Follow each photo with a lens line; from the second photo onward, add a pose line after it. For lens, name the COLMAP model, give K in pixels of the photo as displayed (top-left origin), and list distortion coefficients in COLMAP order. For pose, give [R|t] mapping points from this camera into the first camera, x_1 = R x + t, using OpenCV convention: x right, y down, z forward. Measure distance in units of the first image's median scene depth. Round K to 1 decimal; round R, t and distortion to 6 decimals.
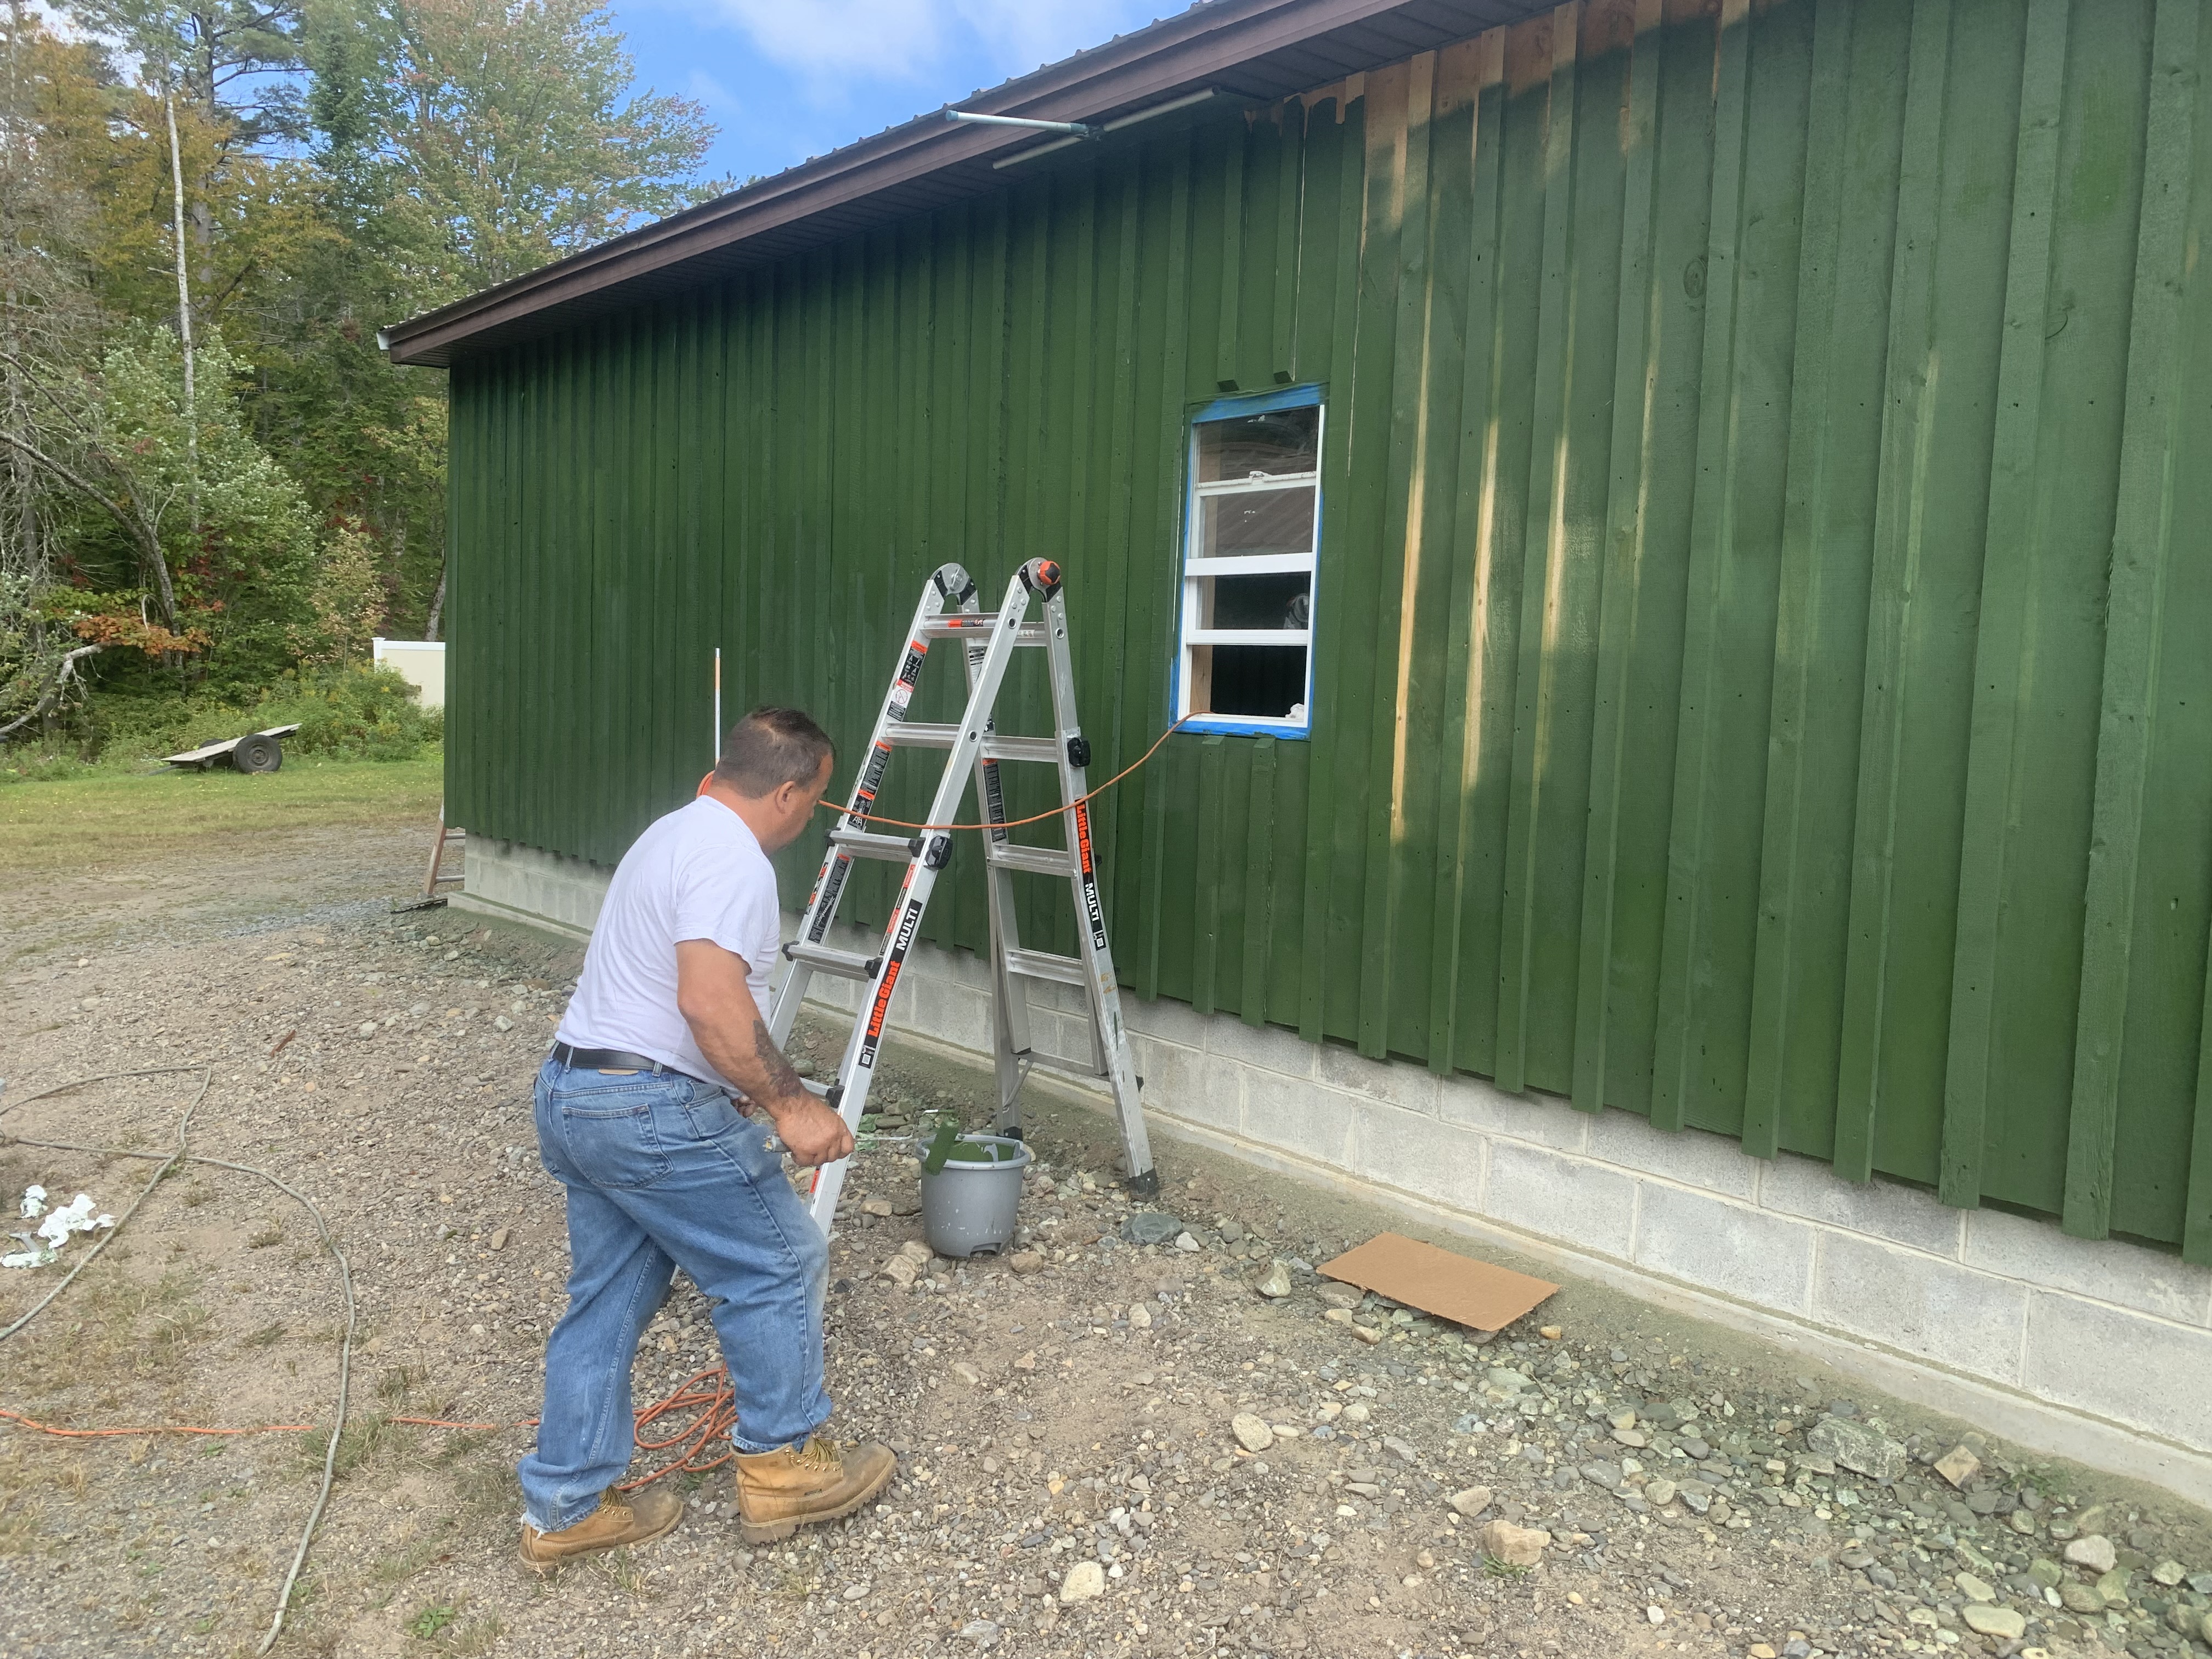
lens RADIAL K [[1739.3, 0, 1110.0], [0, 1739.3, 822.1], [0, 0, 1]] dist [0.012204, 0.005658]
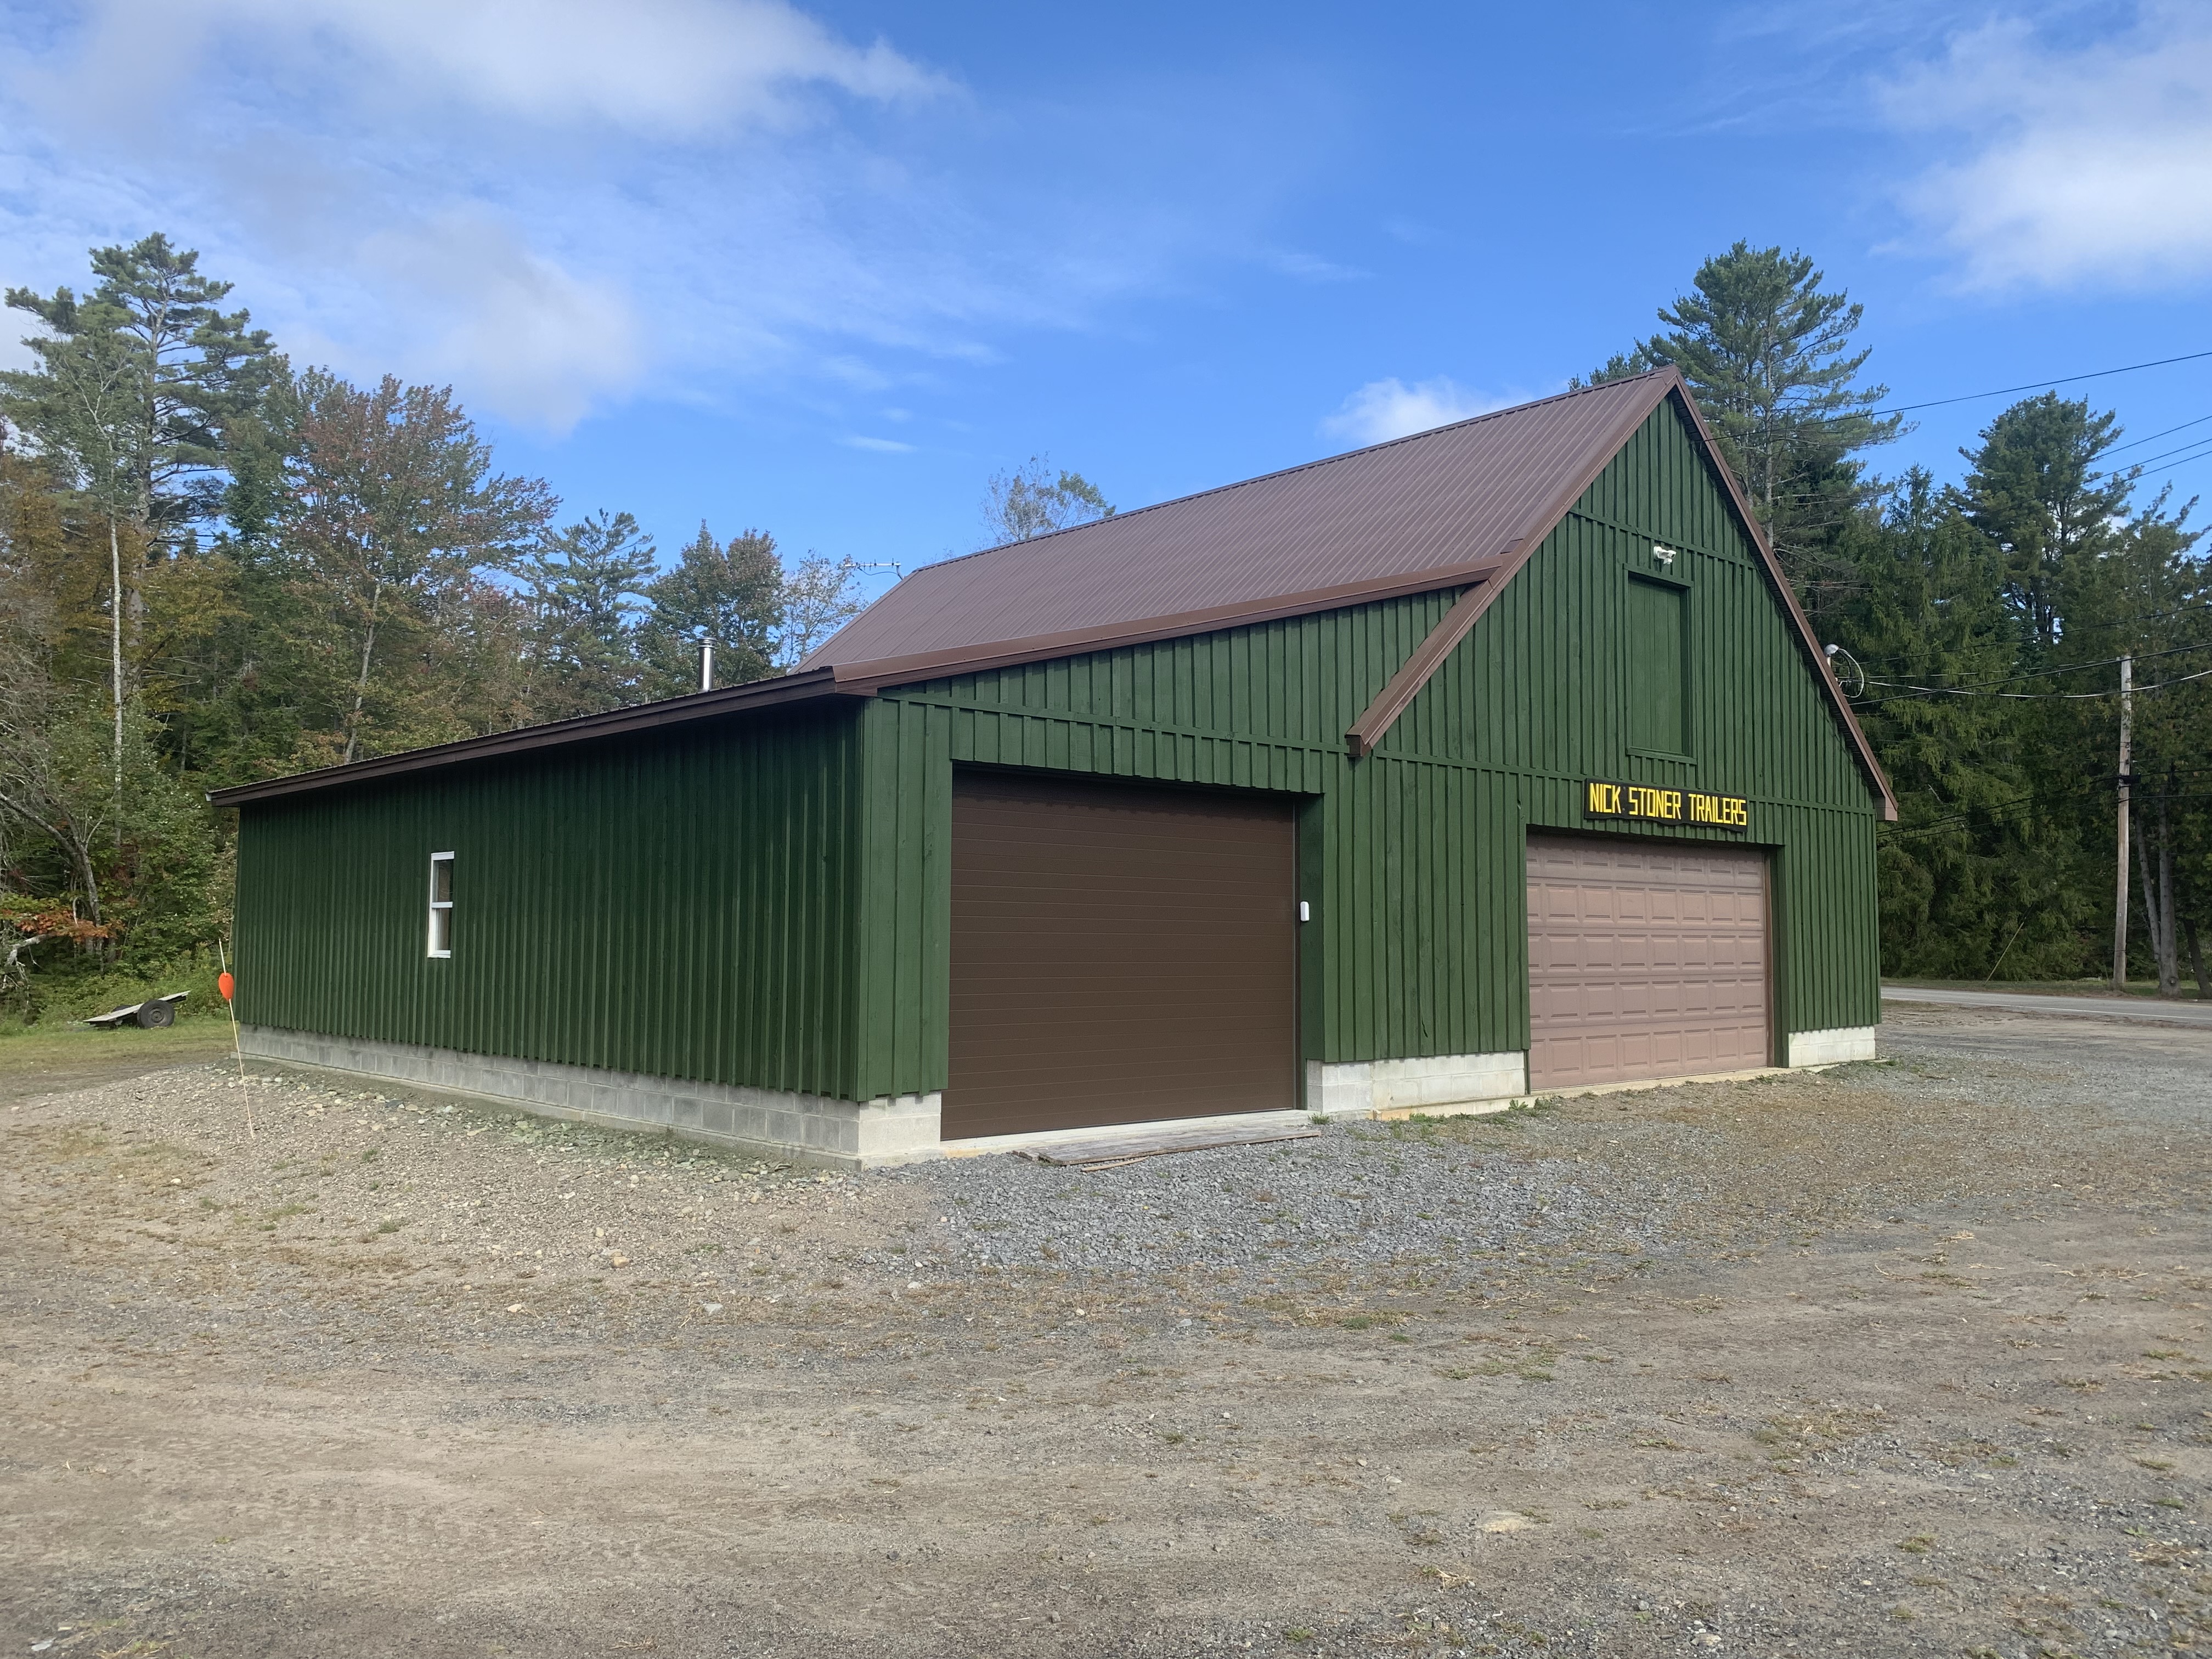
lens RADIAL K [[1696.0, 0, 1113.5], [0, 1696.0, 812.1], [0, 0, 1]] dist [0.006482, -0.003235]
pose [[0.997997, -0.034474, 0.053034, 0.150292], [0.042046, 0.987939, -0.149025, 0.027491], [-0.047256, 0.150957, 0.987410, -0.287631]]
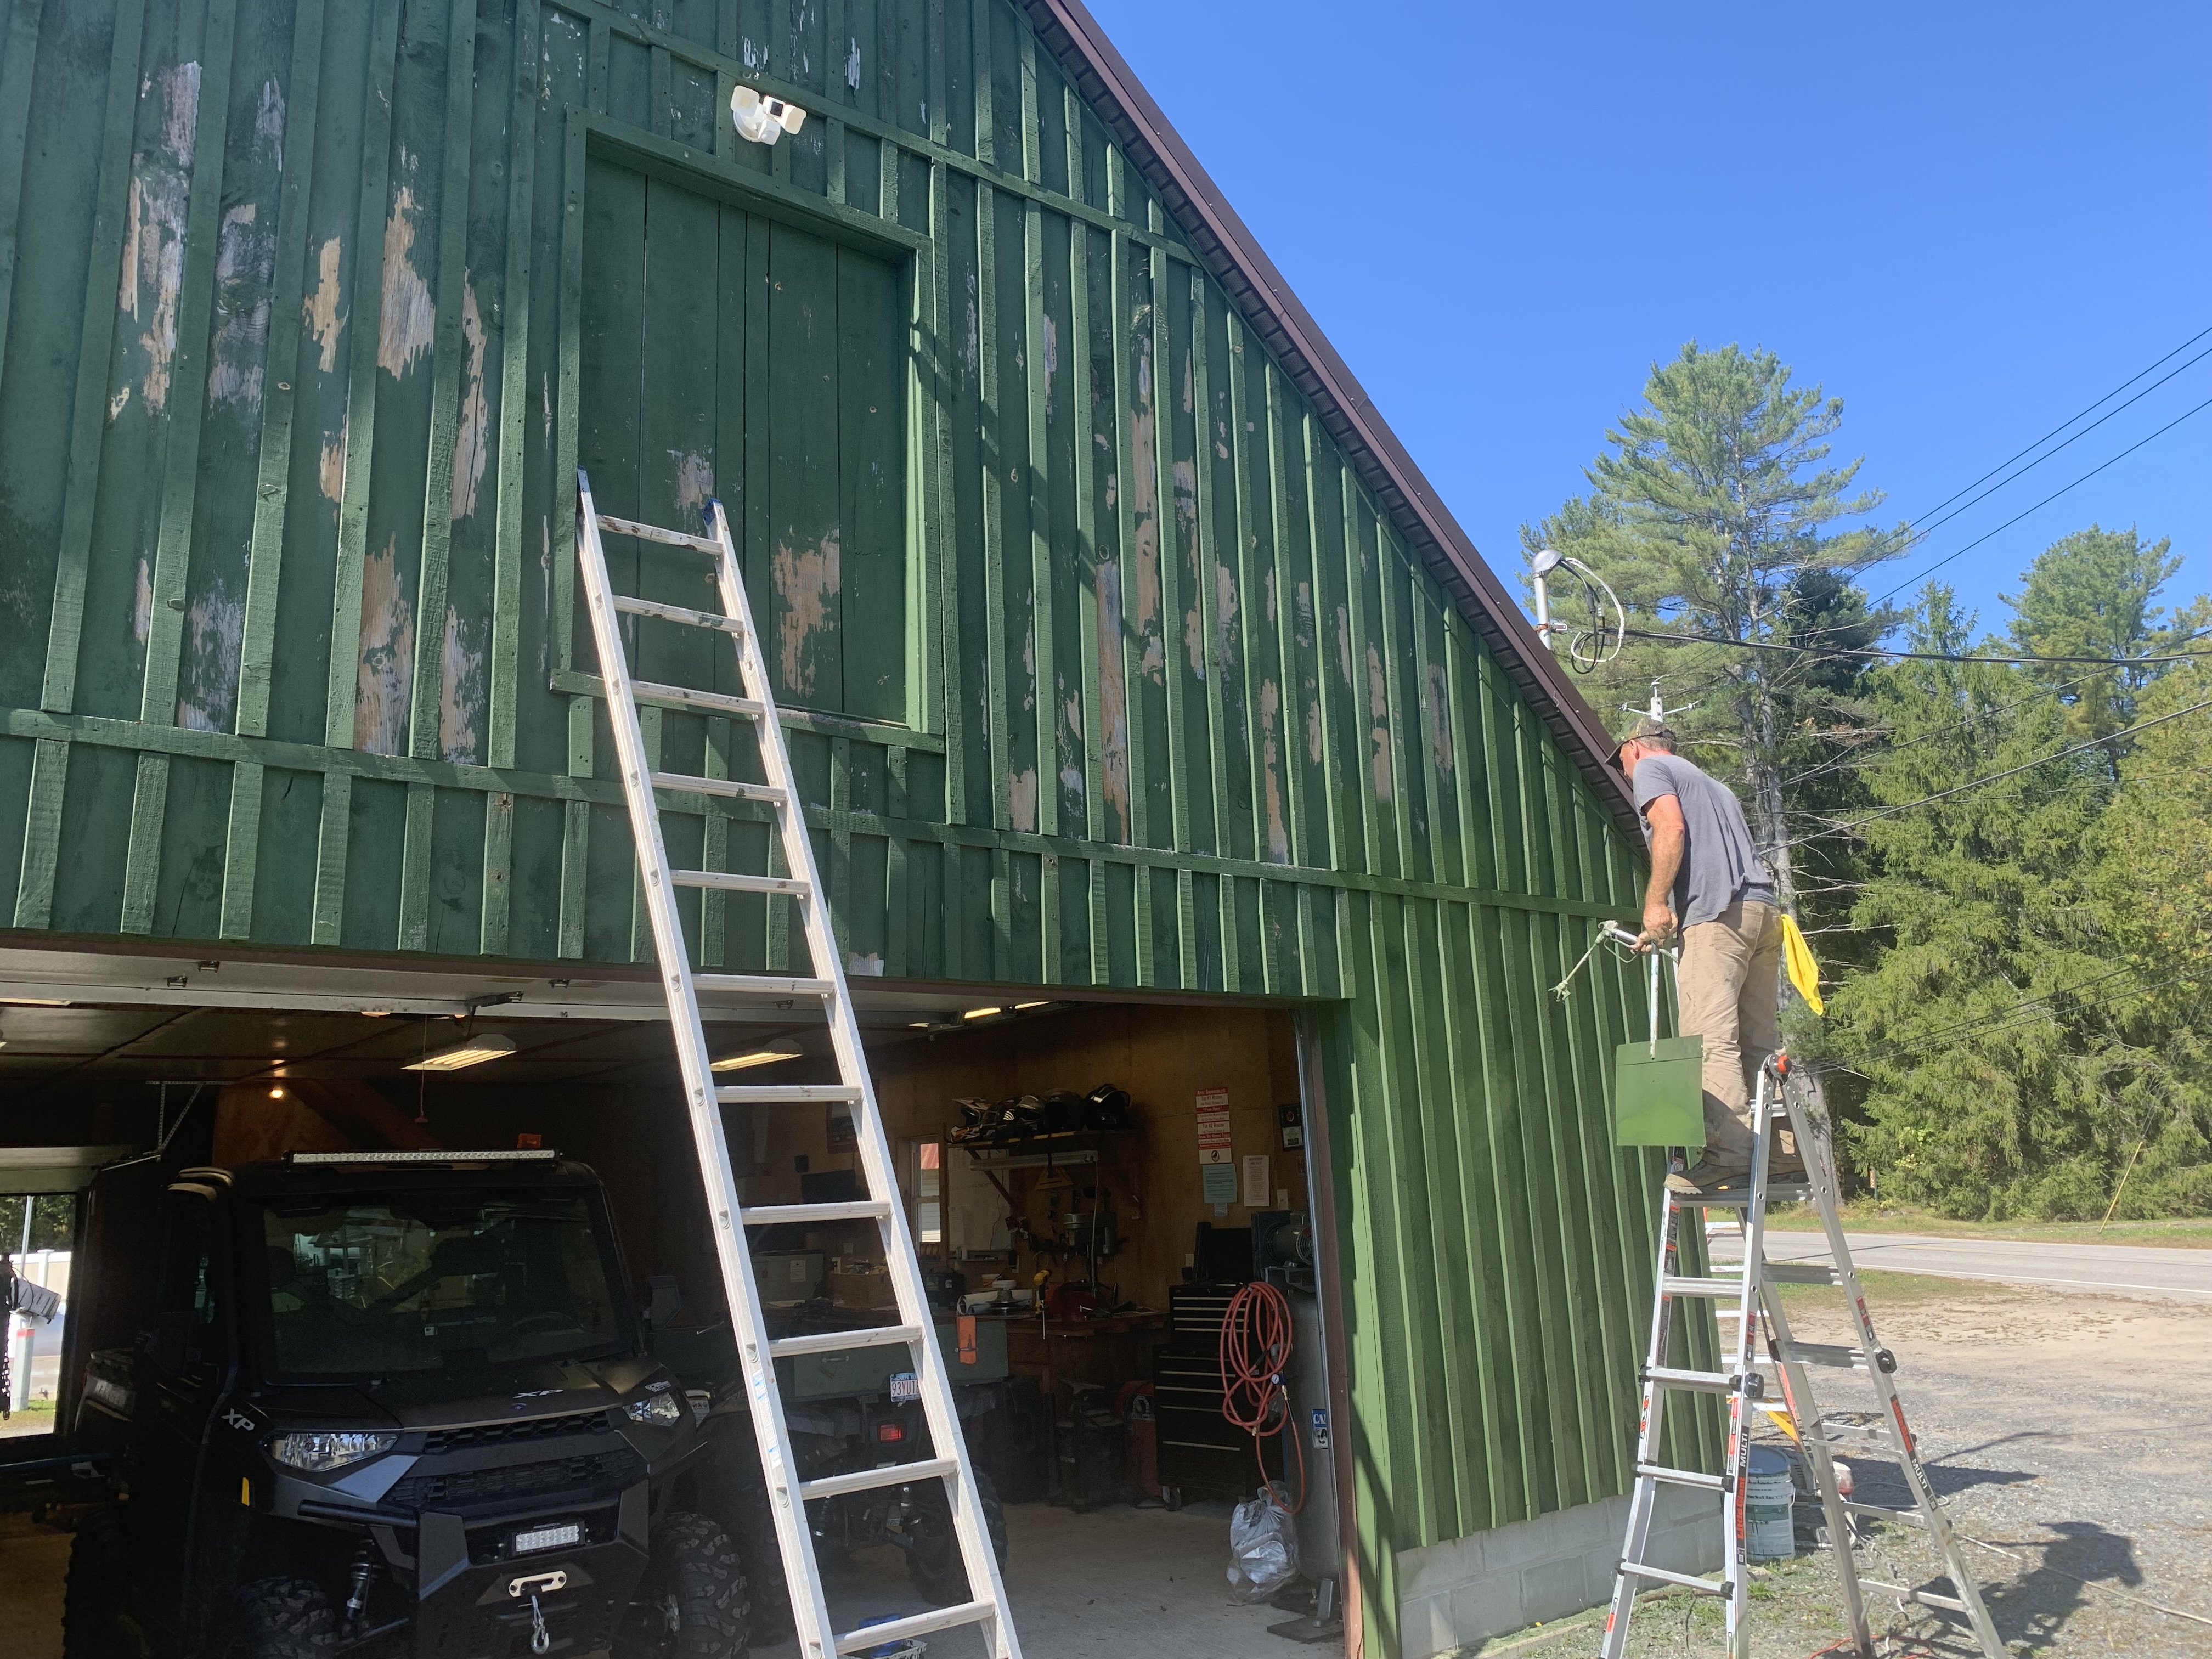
lens RADIAL K [[1708.8, 0, 1100.7], [0, 1708.8, 795.7], [0, 0, 1]] dist [0.067657, -0.132907]
pose [[0.996129, -0.086320, 0.016632, 0.348303], [0.087272, 0.948344, -0.305005, 0.003357], [0.010555, 0.305276, 0.952205, 0.021551]]
